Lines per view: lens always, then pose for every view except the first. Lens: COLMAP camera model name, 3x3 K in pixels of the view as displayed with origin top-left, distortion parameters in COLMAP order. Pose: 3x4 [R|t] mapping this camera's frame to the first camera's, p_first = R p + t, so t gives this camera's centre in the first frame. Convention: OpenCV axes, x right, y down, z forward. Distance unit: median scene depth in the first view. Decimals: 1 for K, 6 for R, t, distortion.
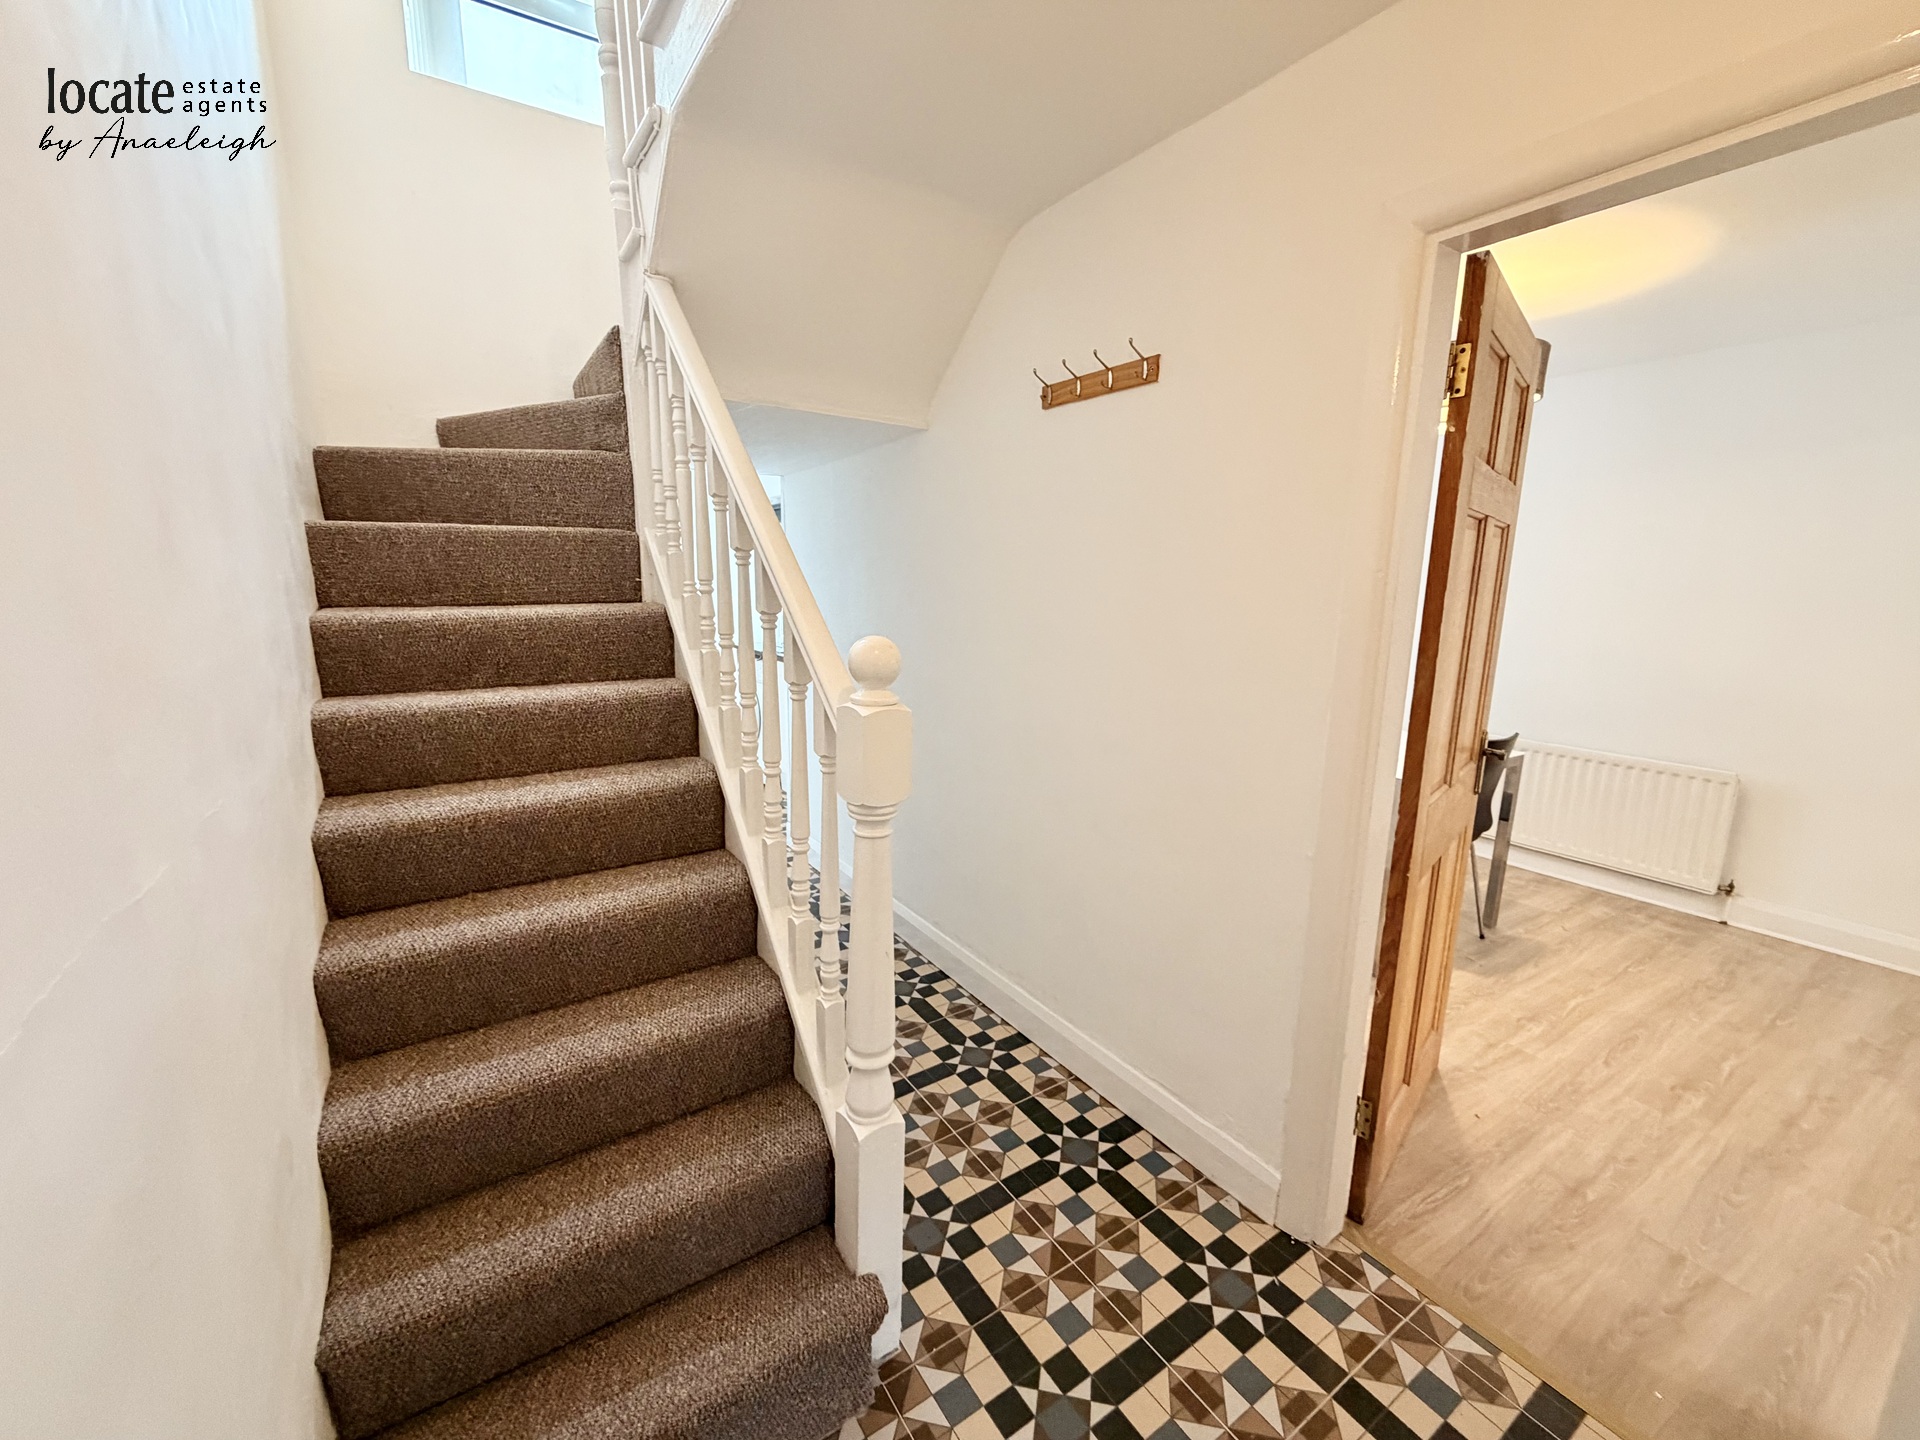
lens RADIAL K [[762.4, 0, 953.8], [0, 762.4, 722.3], [0, 0, 1]] dist [-0.000984, 0.000211]
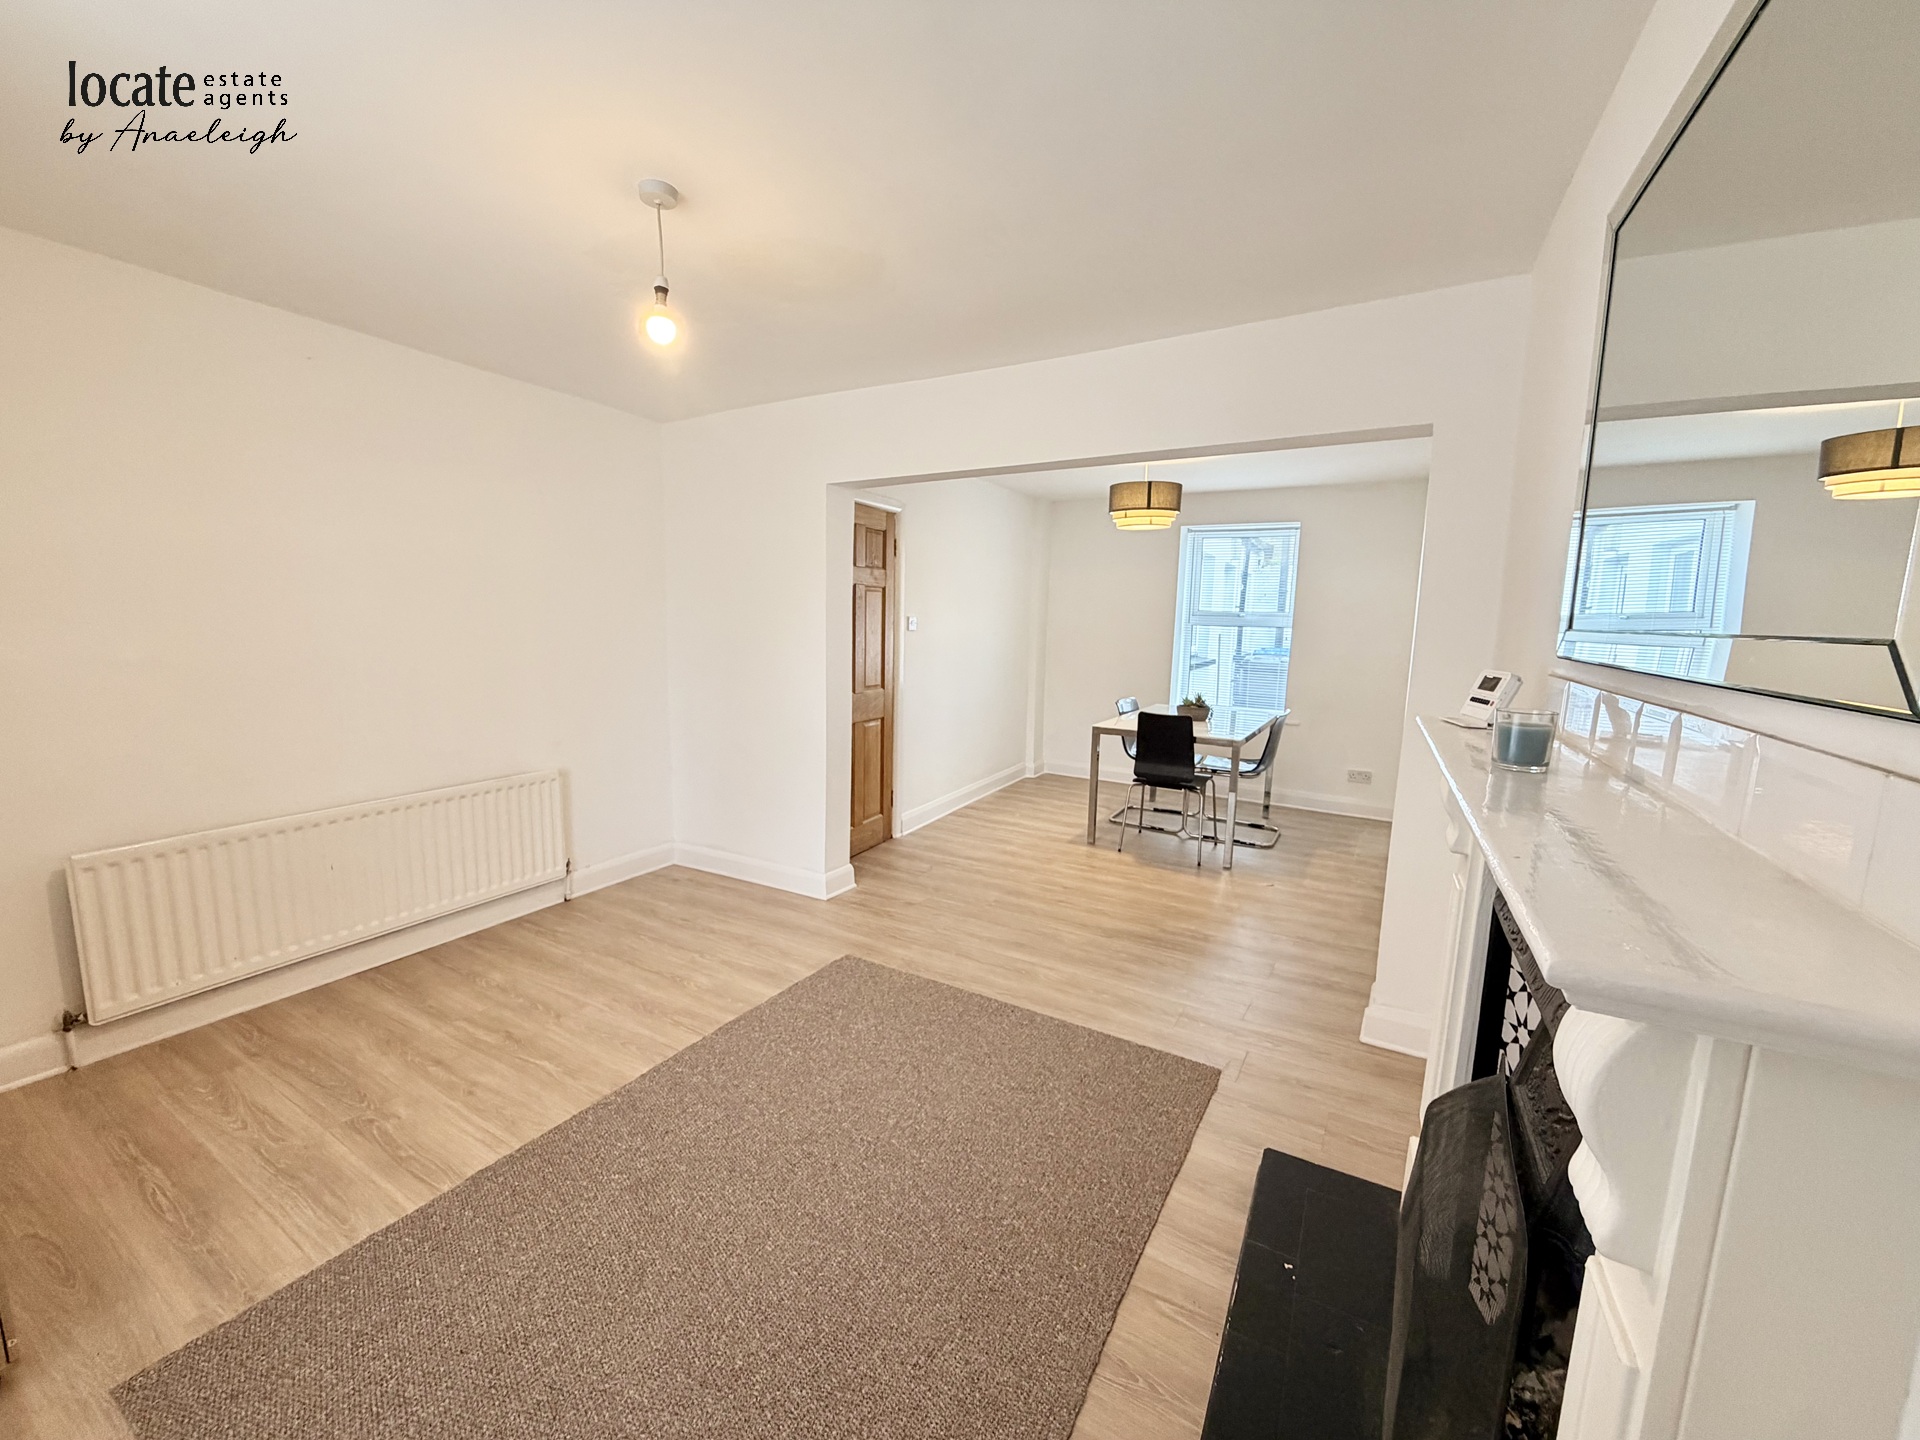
lens RADIAL K [[762.4, 0, 953.8], [0, 762.4, 722.3], [0, 0, 1]] dist [-0.000984, 0.000211]
pose [[0.467641, 0.117130, -0.876124, 1.698907], [-0.176669, 0.983567, 0.037196, 0.048395], [0.866083, 0.137390, 0.480650, -0.119878]]
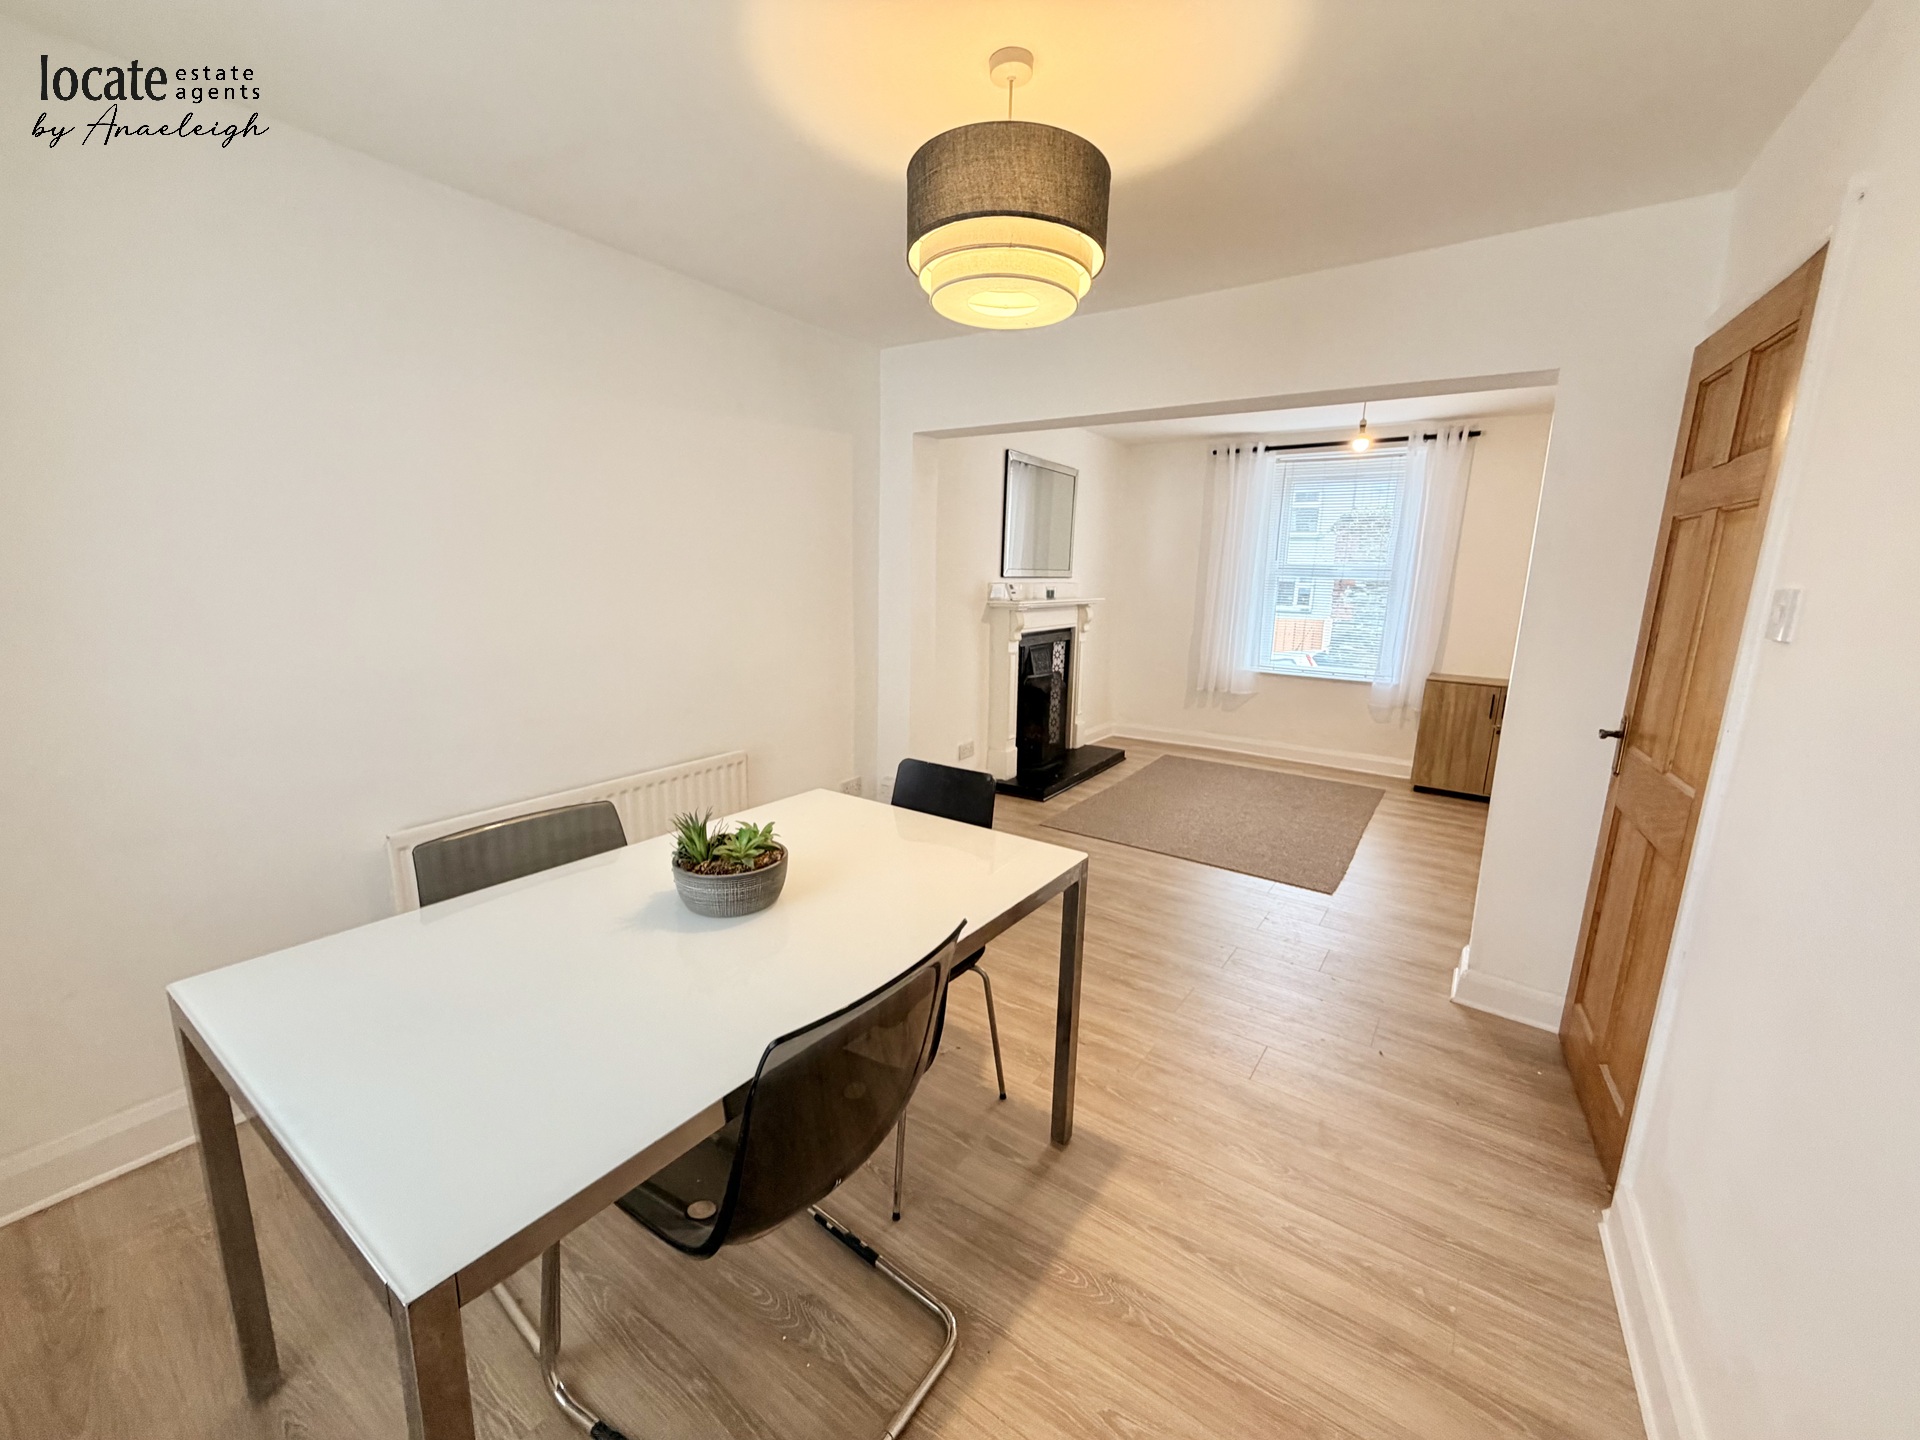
lens RADIAL K [[766.8, 0, 955.7], [0, 766.8, 724.9], [0, 0, 1]] dist [-0.001880, -0.000196]
pose [[-0.401586, -0.206511, 0.892235, 0.052949], [0.142273, 0.948350, 0.283534, -0.206038], [-0.904703, 0.240804, -0.351463, 1.115126]]
